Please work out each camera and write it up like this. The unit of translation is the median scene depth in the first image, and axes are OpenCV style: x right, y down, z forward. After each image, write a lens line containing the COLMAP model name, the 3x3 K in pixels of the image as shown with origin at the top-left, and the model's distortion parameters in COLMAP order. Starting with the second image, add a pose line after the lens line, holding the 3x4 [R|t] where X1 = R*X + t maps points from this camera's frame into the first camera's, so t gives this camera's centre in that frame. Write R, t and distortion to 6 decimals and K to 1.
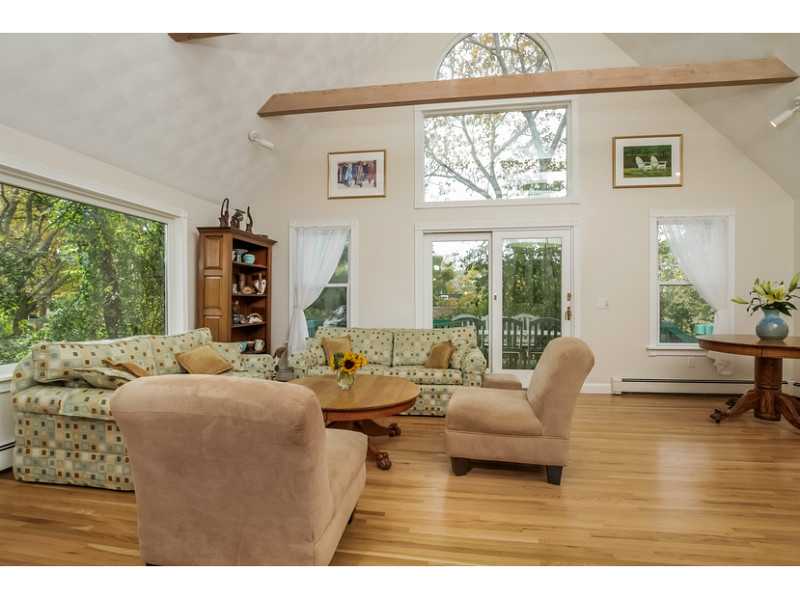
lens RADIAL K [[505.1, 0, 402.2], [0, 505.1, 298.2], [0, 0, 1]] dist [0.006324, -0.001999]
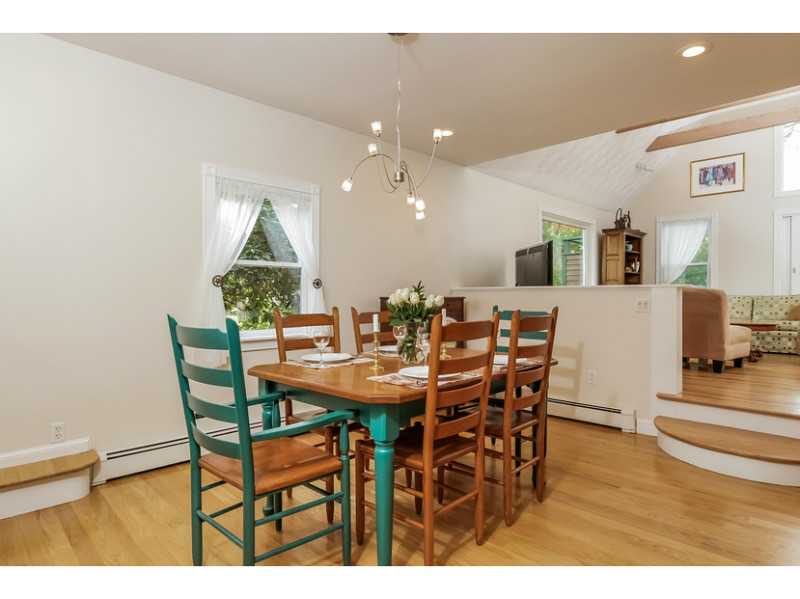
lens RADIAL K [[505.1, 0, 407.5], [0, 505.1, 304.1], [0, 0, 1]] dist [0.006324, -0.001999]
pose [[0.828015, 0.001078, -0.560705, -0.020289], [0.019213, 0.999356, 0.030293, 0.025088], [0.560376, -0.035855, 0.827462, -0.510829]]
